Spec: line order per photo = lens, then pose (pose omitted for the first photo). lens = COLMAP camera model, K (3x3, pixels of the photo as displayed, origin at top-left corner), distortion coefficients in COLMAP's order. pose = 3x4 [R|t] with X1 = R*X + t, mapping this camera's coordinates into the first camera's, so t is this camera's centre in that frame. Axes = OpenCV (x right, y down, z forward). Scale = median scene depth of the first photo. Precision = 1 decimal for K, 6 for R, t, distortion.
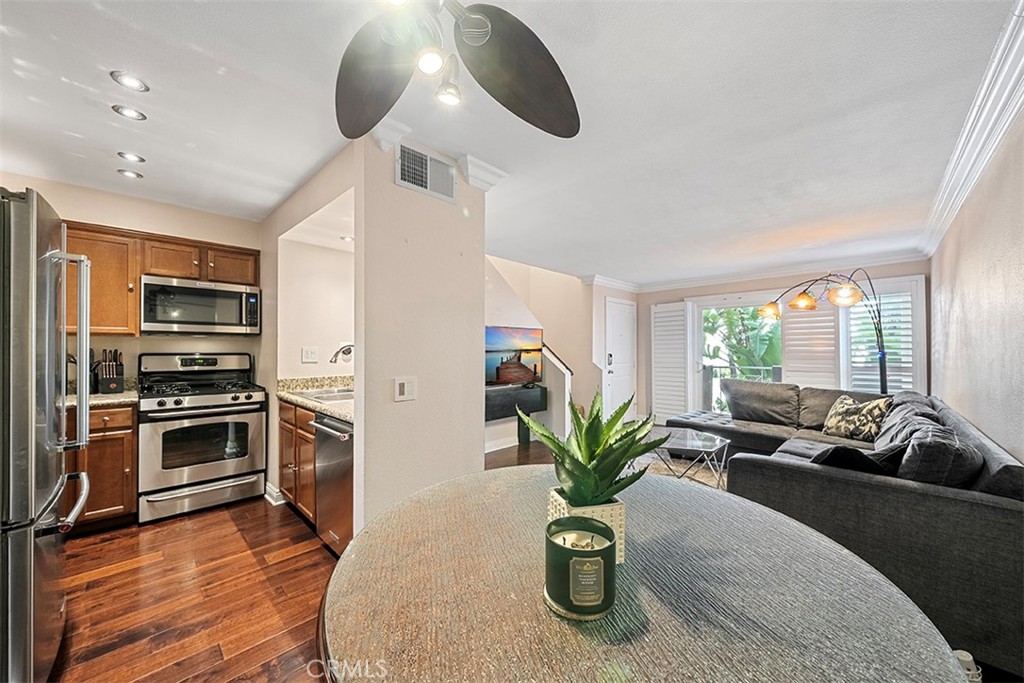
lens RADIAL K [[377.5, 0, 510.8], [0, 377.5, 346.7], [0, 0, 1]] dist [0.000372, 0.000045]
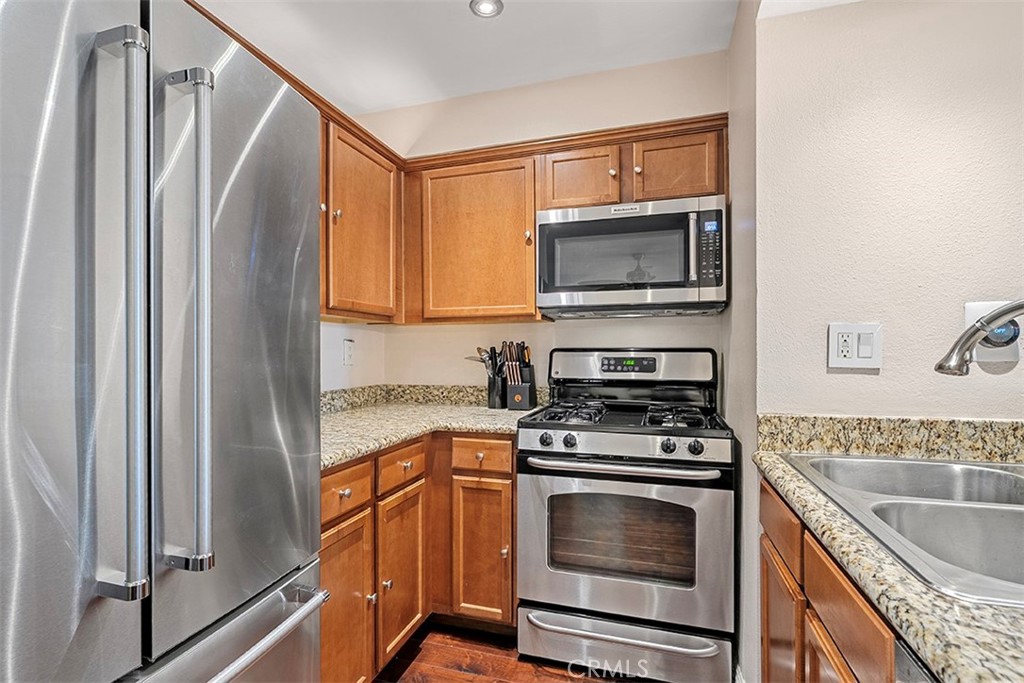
lens RADIAL K [[493.8, 0, 496.5], [0, 493.8, 354.3], [0, 0, 1]] dist [-0.001465, 0.000070]
pose [[0.446870, -0.003145, -0.894593, -0.309573], [0.006651, 0.999978, -0.000193, 0.027772], [0.894574, -0.005863, 0.446881, 0.570988]]
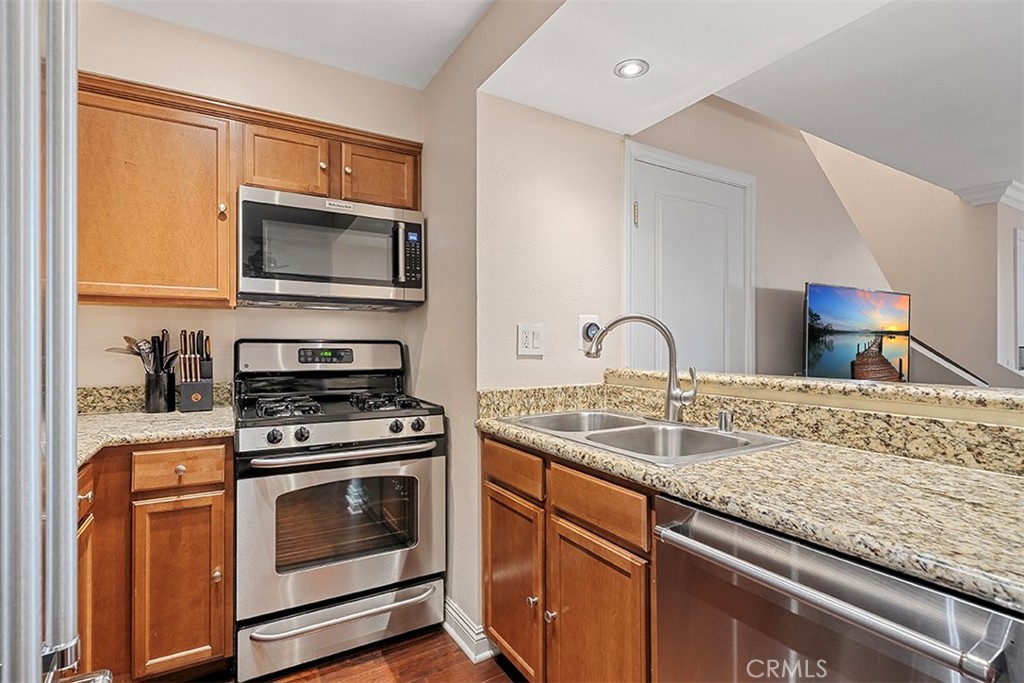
lens RADIAL K [[493.9, 0, 512.3], [0, 493.9, 344.8], [0, 0, 1]] dist [0.000290, 0.000111]
pose [[0.965697, -0.002846, -0.259656, -0.416902], [0.003218, 0.999994, 0.001008, 0.027922], [0.259652, -0.001809, 0.965701, 0.418882]]
